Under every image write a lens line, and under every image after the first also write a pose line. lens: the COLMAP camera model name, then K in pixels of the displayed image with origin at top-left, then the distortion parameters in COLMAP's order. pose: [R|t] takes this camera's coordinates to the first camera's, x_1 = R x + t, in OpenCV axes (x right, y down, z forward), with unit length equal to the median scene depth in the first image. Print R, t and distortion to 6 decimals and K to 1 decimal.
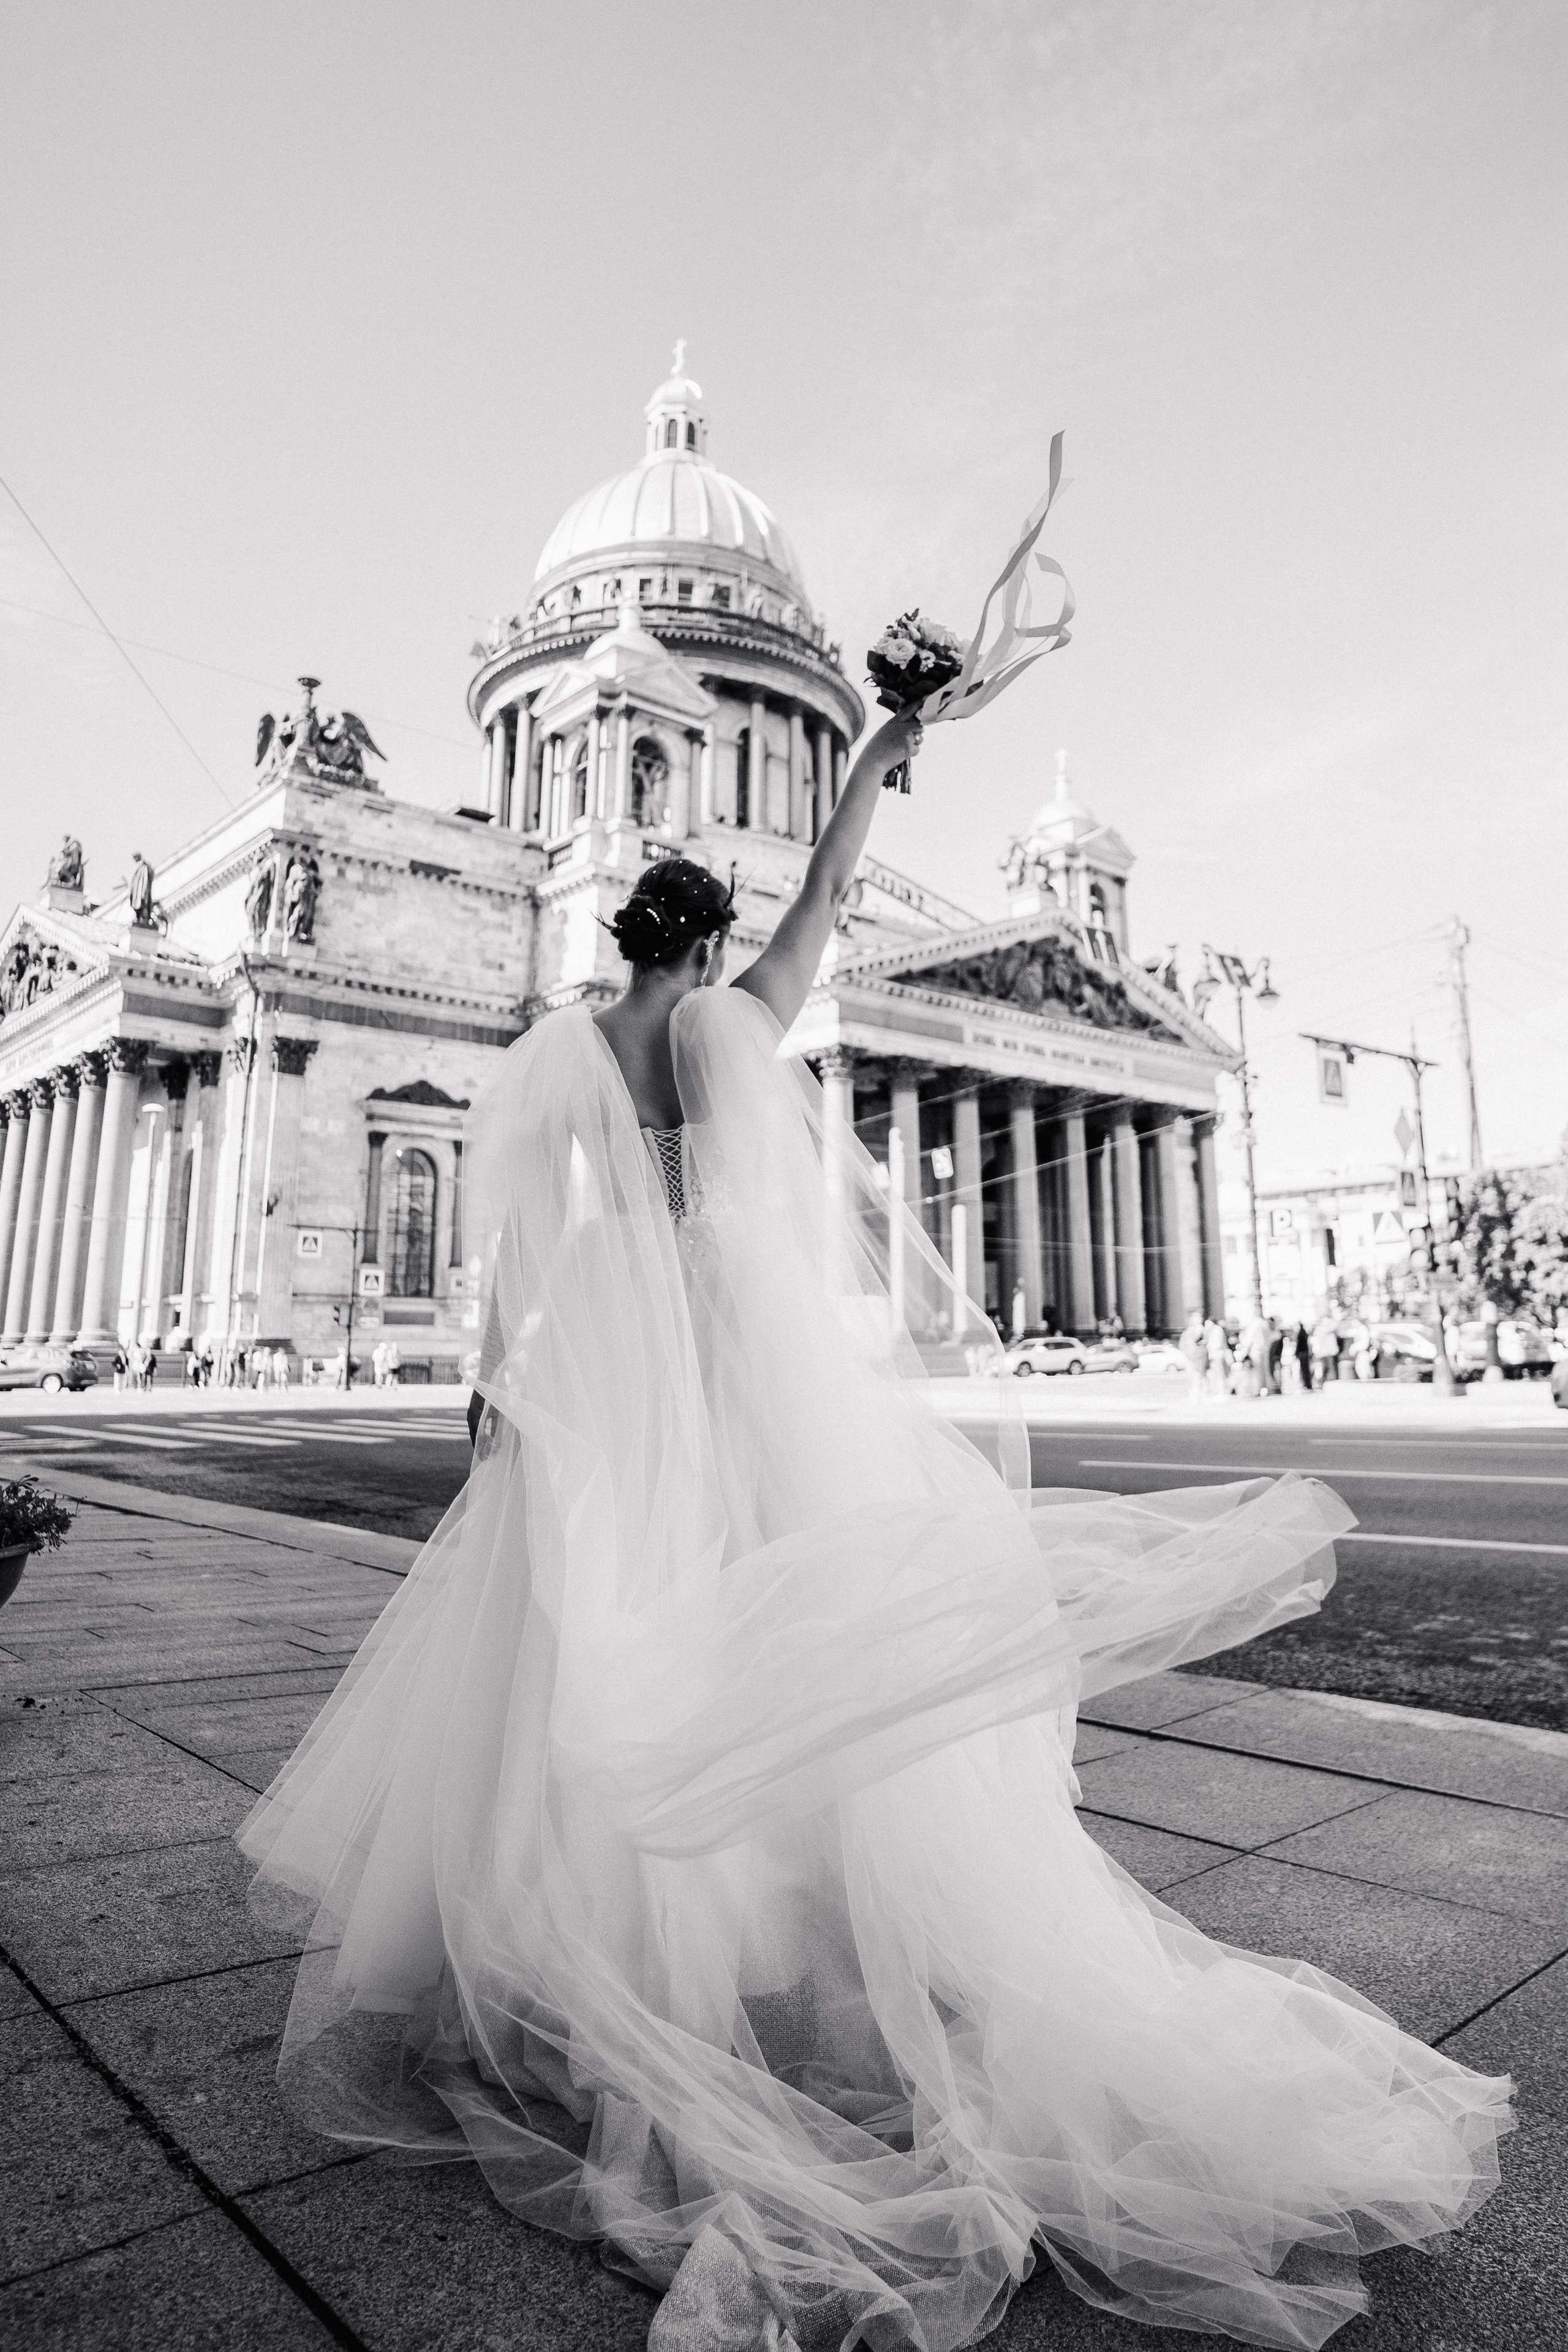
lens RADIAL K [[1470.0, 0, 879.0], [0, 1470.0, 1017.8], [0, 0, 1]] dist [-0.074536, 0.000583]
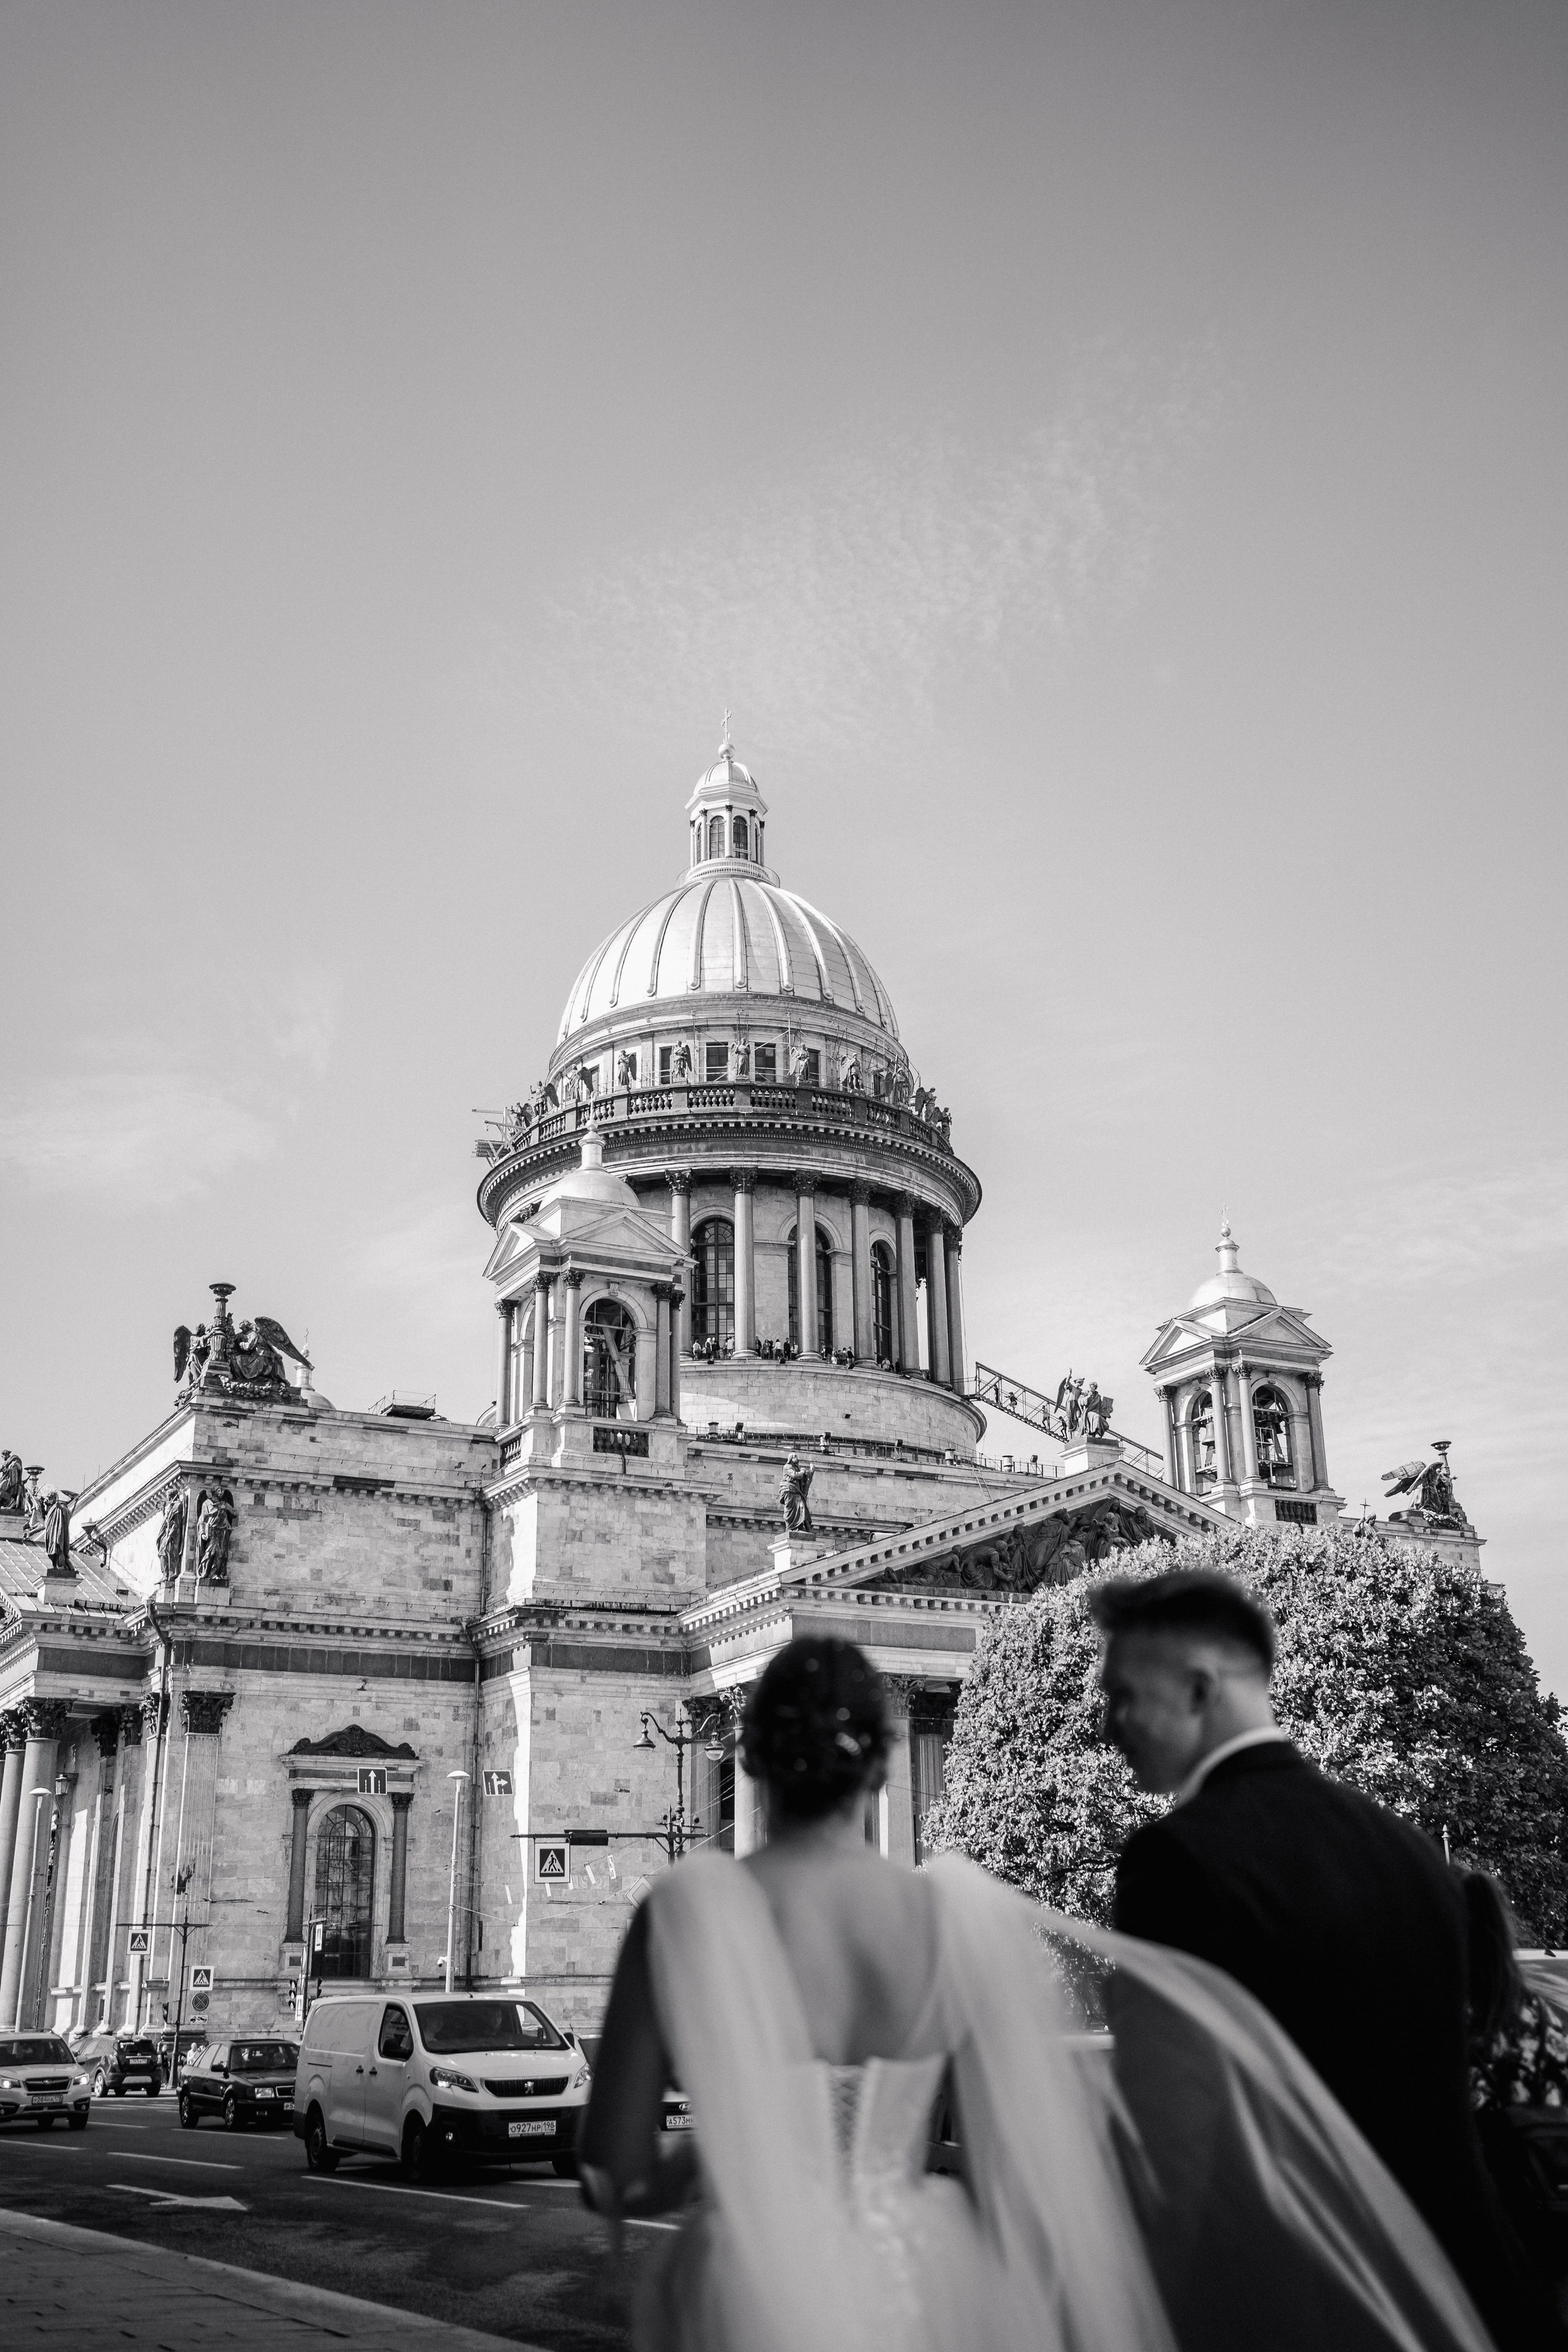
lens RADIAL K [[2387.5, 0, 752.3], [0, 2387.5, 1176.2], [0, 0, 1]] dist [-0.028966, 0.177460]
pose [[0.958550, -0.095803, -0.268336, 0.338651], [0.063755, 0.990016, -0.125714, -0.089856], [0.277701, 0.103396, 0.955087, -0.356364]]
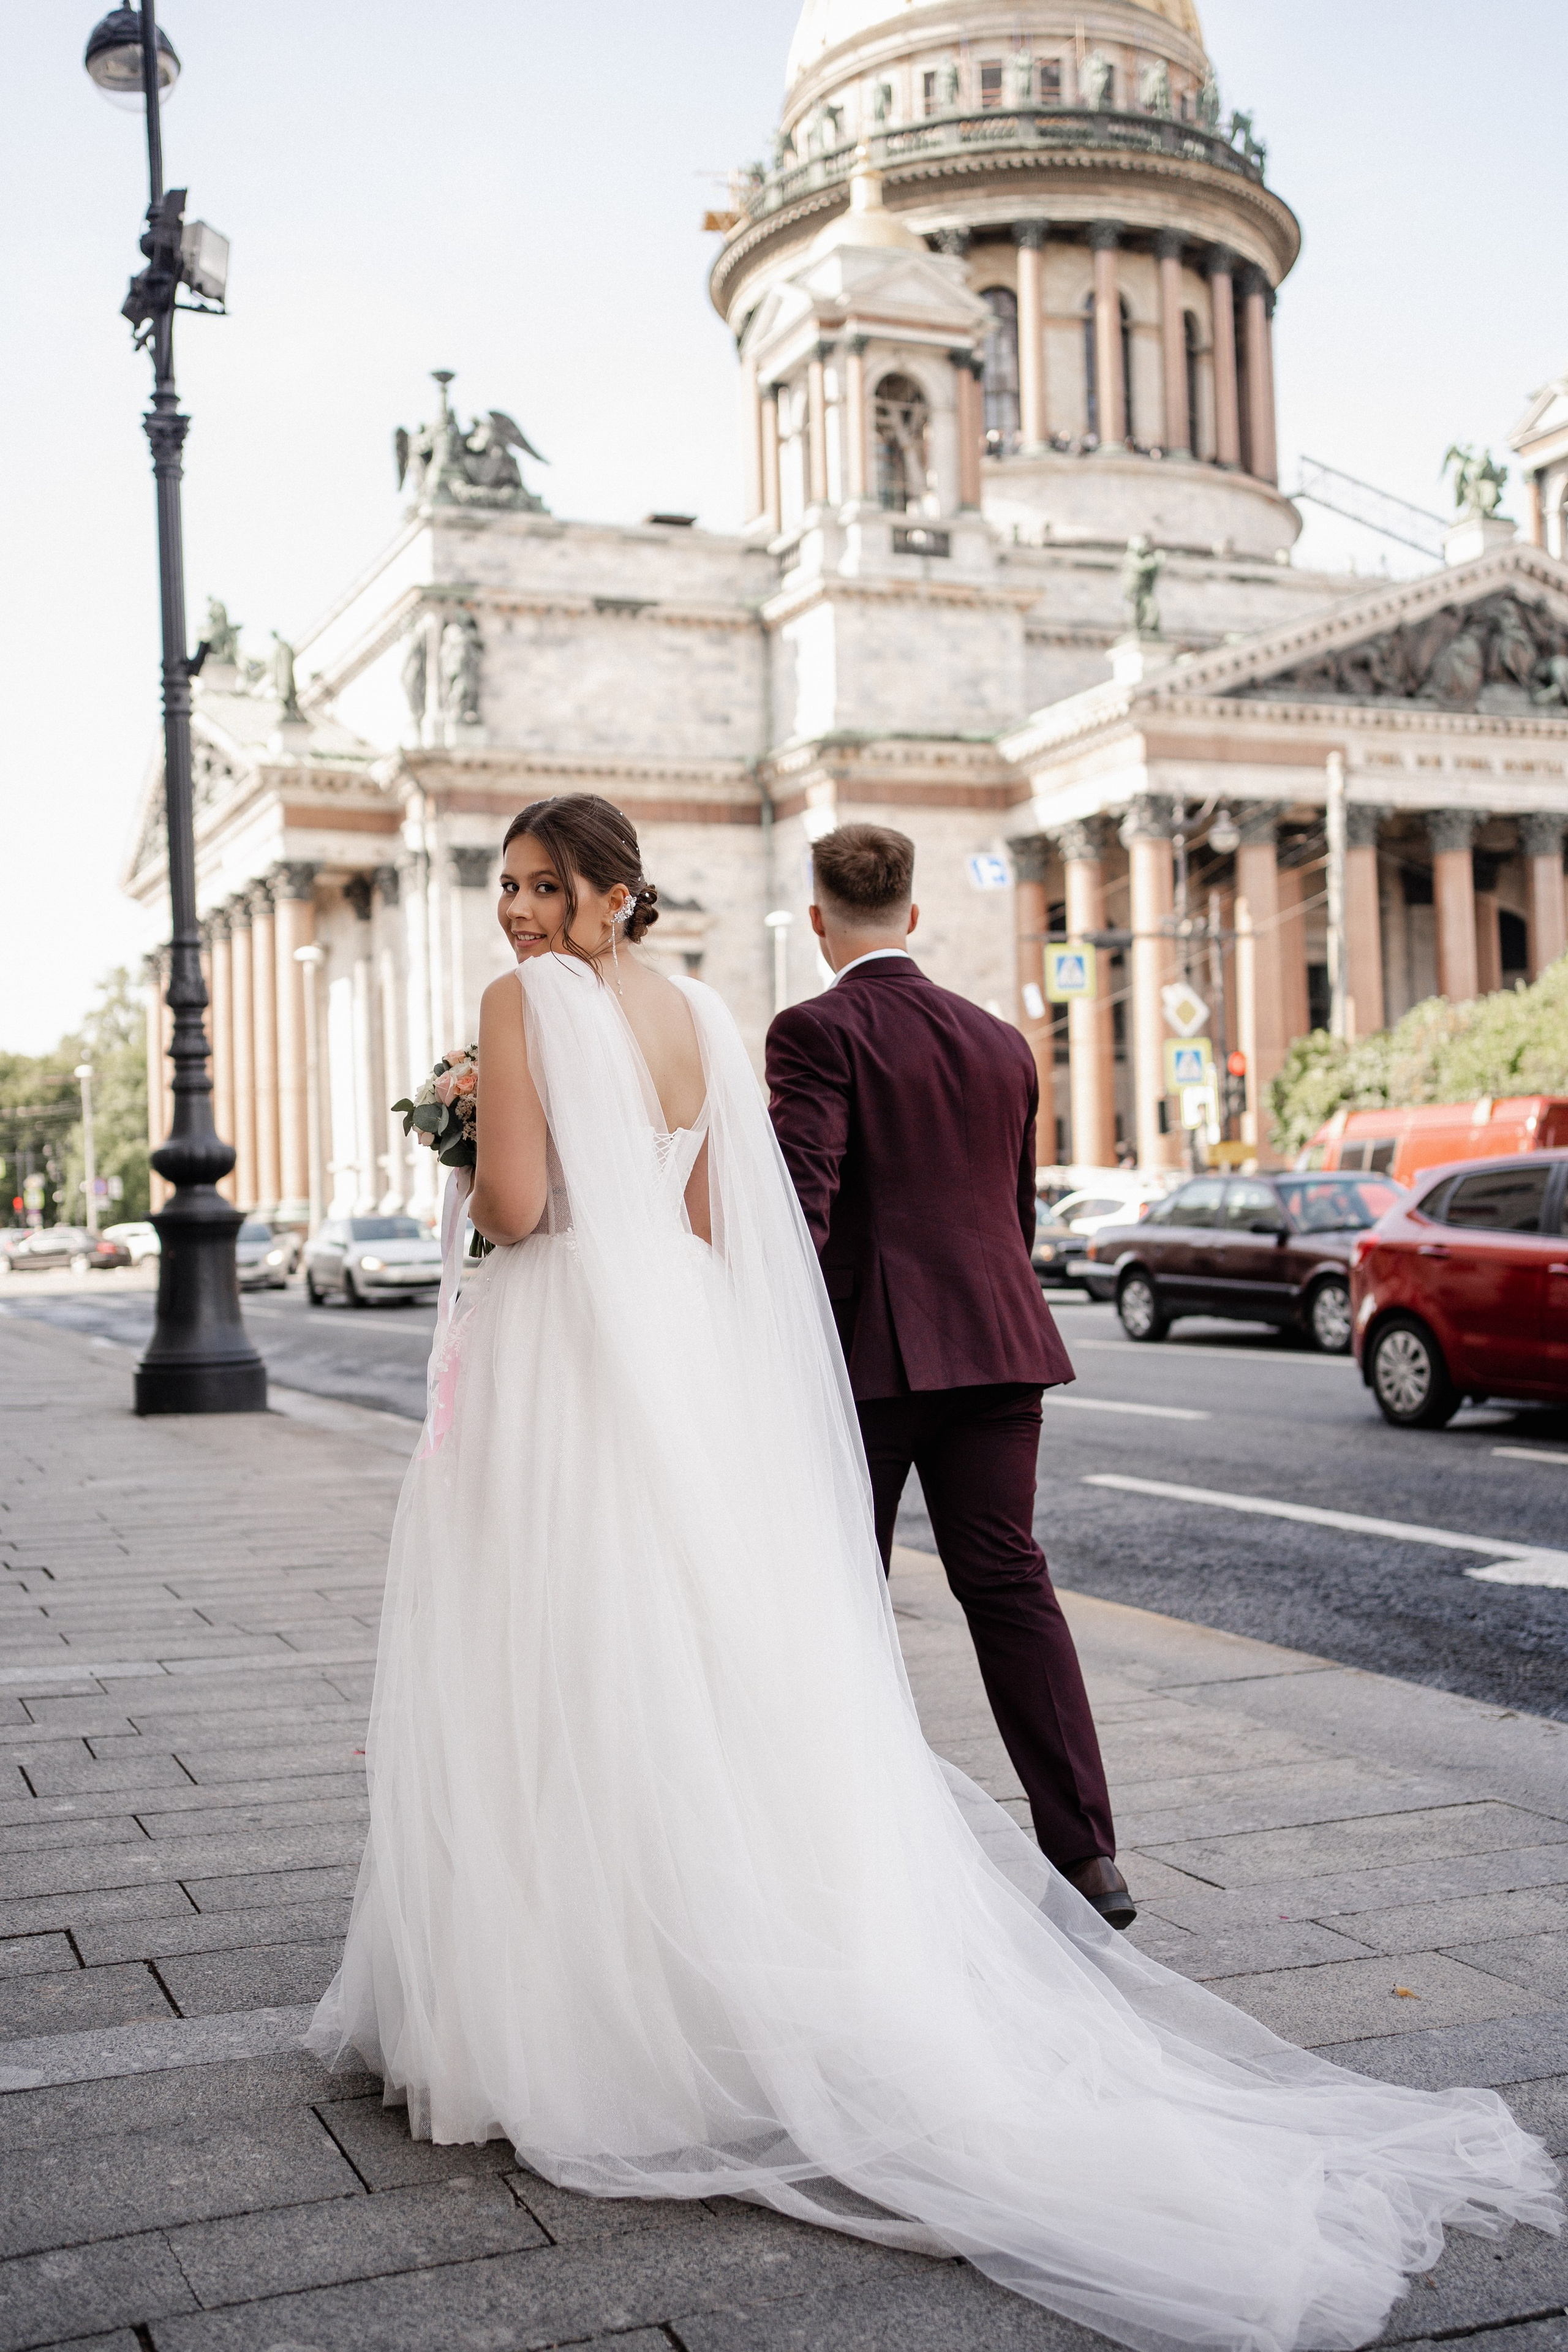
lens RADIAL K [[2387.5, 0, 752.3], [0, 2387.5, 1176.2], [0, 0, 1]] dist [-0.028966, 0.177460]
pose [[0.935229, -0.023887, -0.353237, 0.200219], [0.100242, 0.974760, 0.199484, -0.051955], [0.339557, -0.221973, 0.914018, -0.204266]]
